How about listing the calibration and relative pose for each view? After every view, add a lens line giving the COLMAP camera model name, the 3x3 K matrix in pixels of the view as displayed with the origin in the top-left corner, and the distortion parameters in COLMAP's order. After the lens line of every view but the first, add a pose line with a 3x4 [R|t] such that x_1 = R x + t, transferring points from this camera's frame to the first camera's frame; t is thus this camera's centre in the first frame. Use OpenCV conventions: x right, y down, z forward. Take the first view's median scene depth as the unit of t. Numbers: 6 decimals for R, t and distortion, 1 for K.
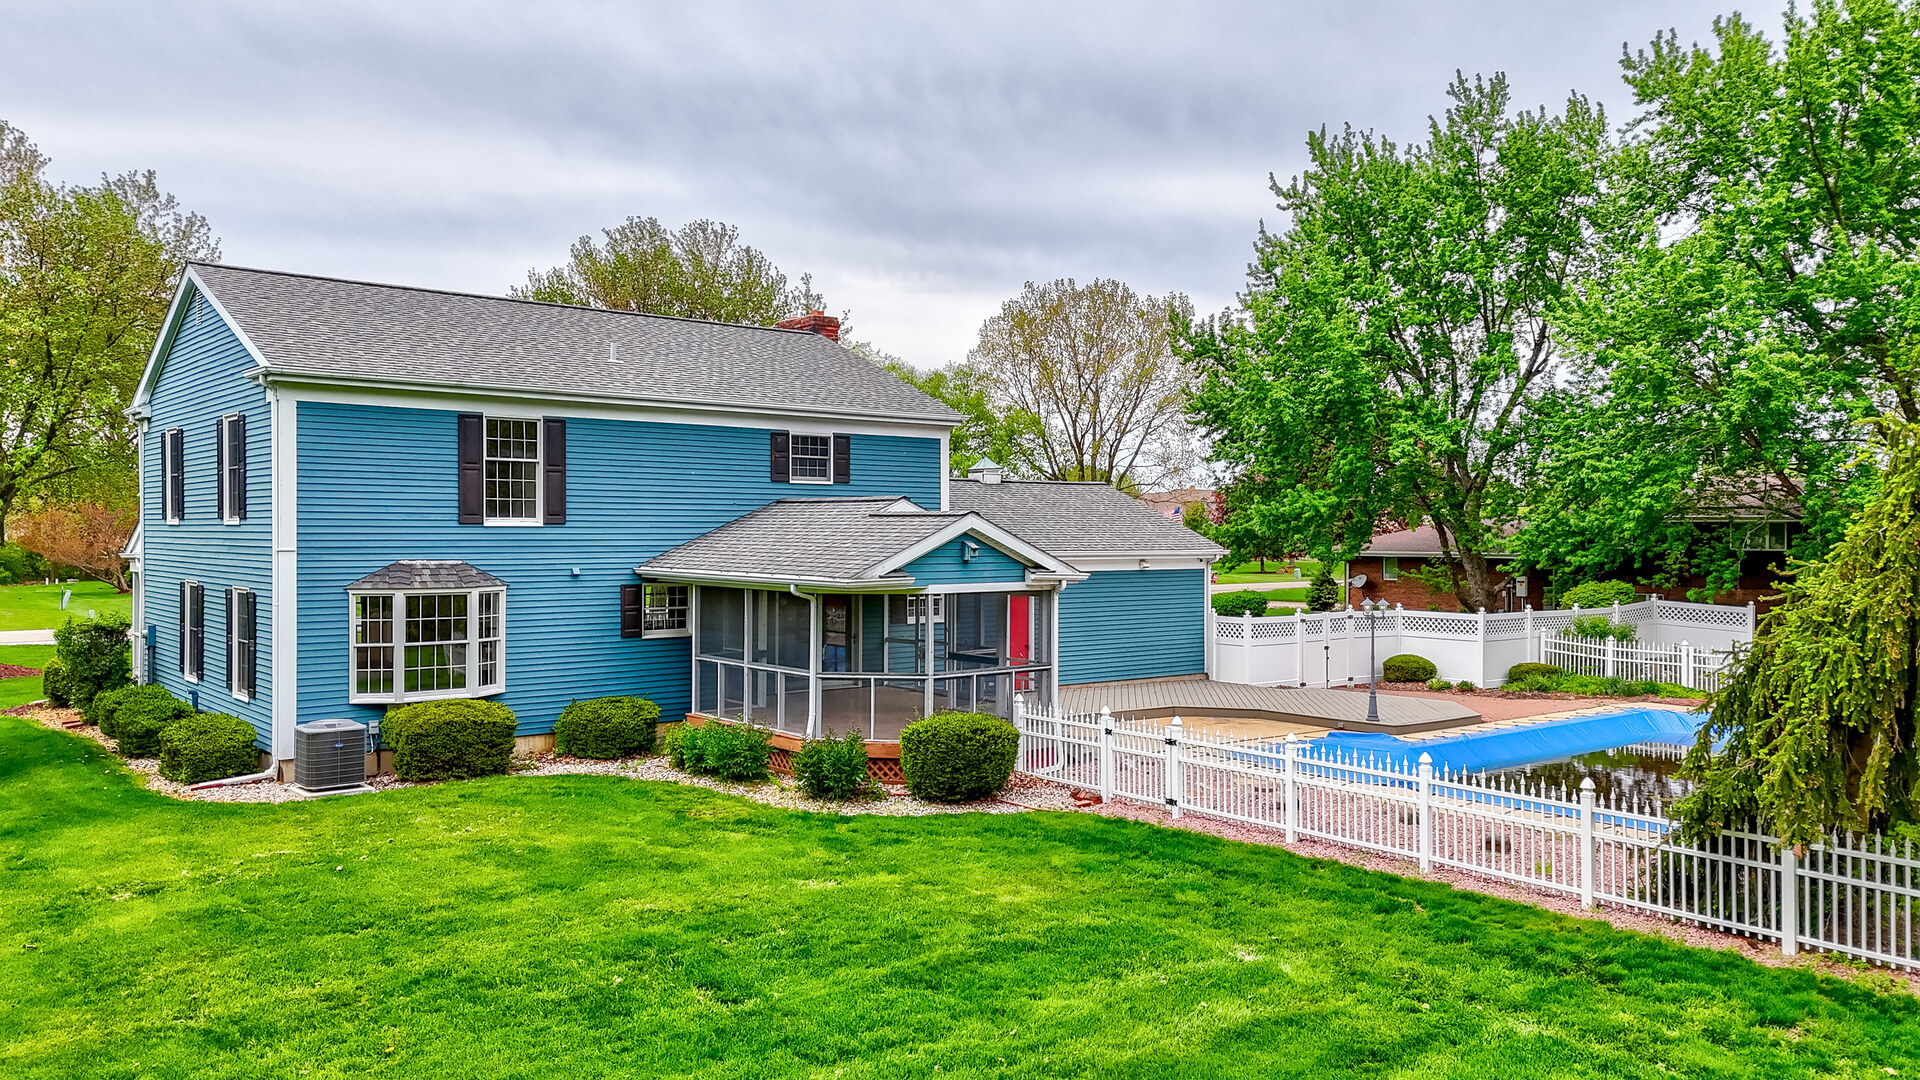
lens RADIAL K [[1403.6, 0, 956.3], [0, 1403.6, 539.1], [0, 0, 1]] dist [0.081209, -0.006289]
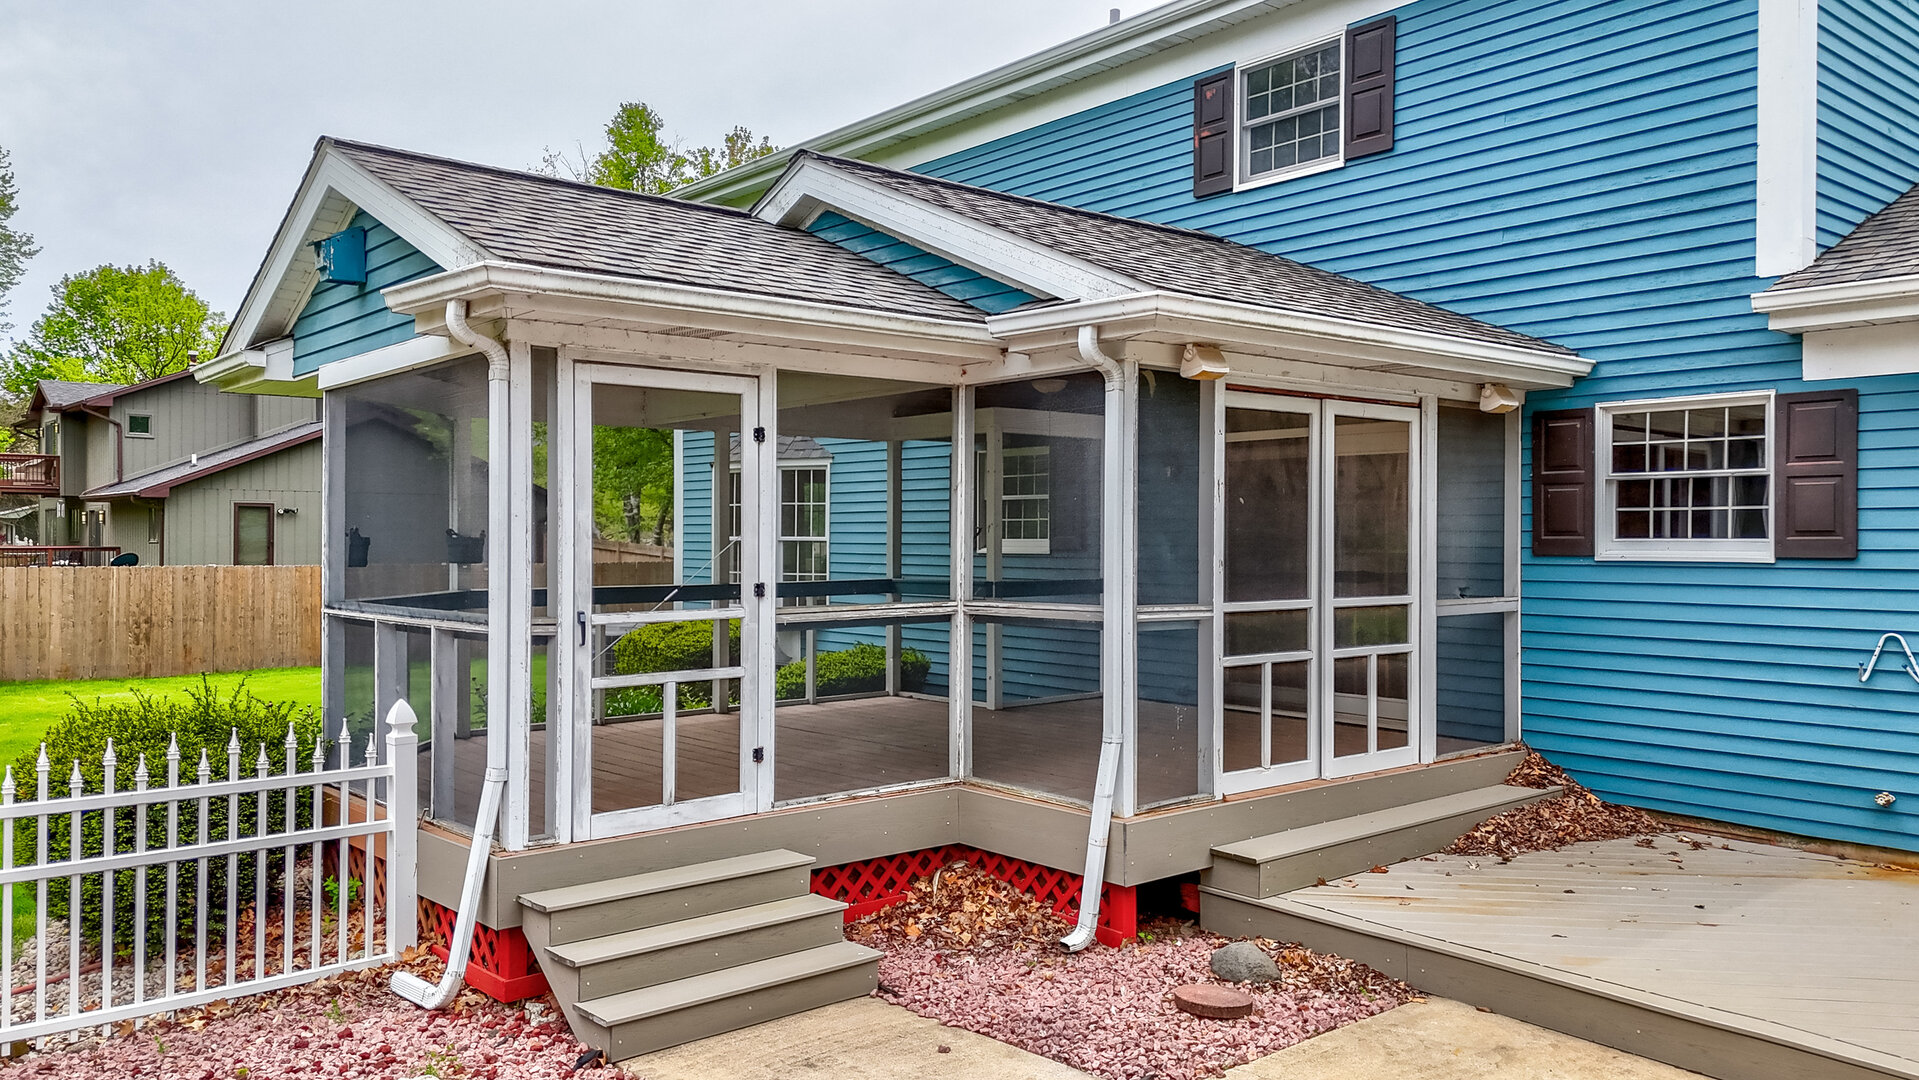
lens RADIAL K [[1402.9, 0, 965.1], [0, 1402.9, 548.7], [0, 0, 1]] dist [0.081209, -0.006289]
pose [[0.017494, 0.005192, -0.999833, 0.287872], [-0.009645, 0.999941, 0.005024, 0.061238], [0.999800, 0.009555, 0.017543, 0.899815]]
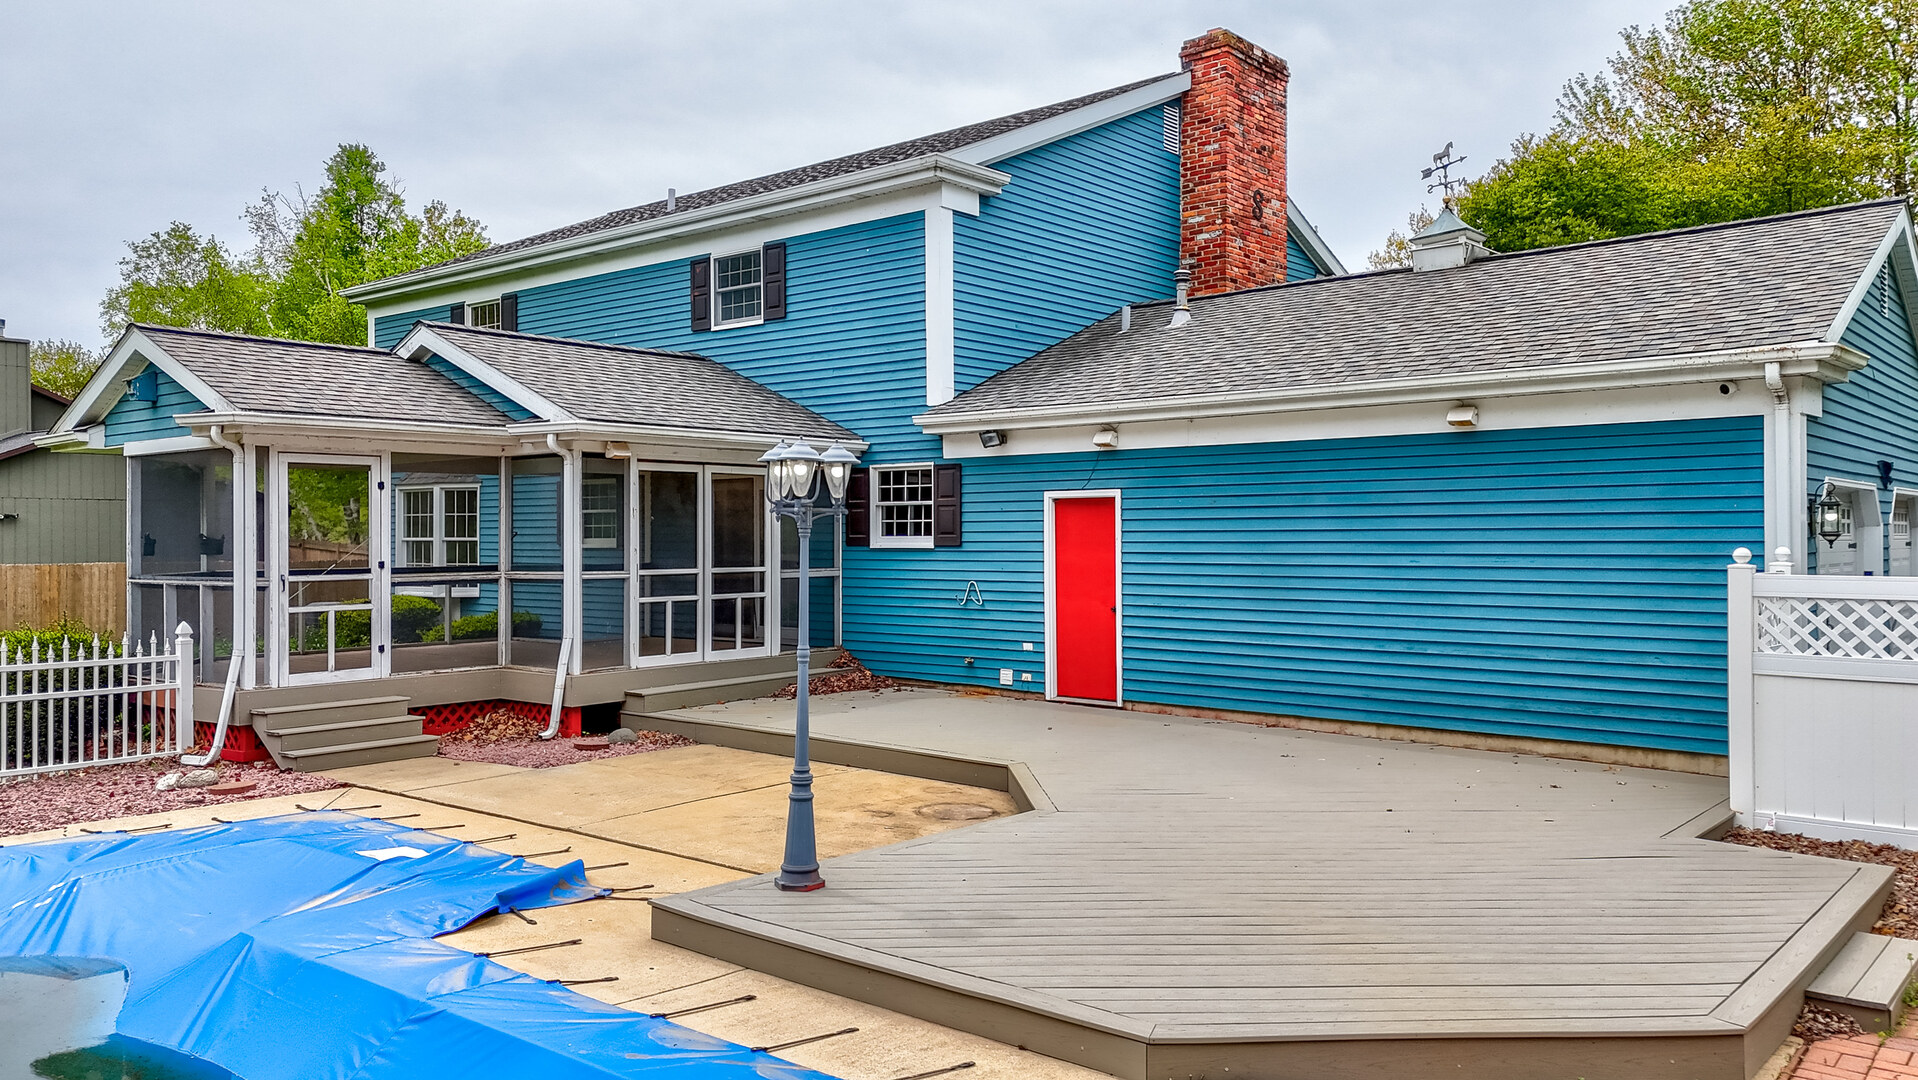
lens RADIAL K [[1402.1, 0, 958.3], [0, 1402.1, 541.2], [0, 0, 1]] dist [0.081209, -0.006289]
pose [[0.177324, -0.000240, -0.984153, 0.565710], [-0.003974, 0.999992, -0.000960, 0.061616], [0.984145, 0.004081, 0.177321, 0.978985]]
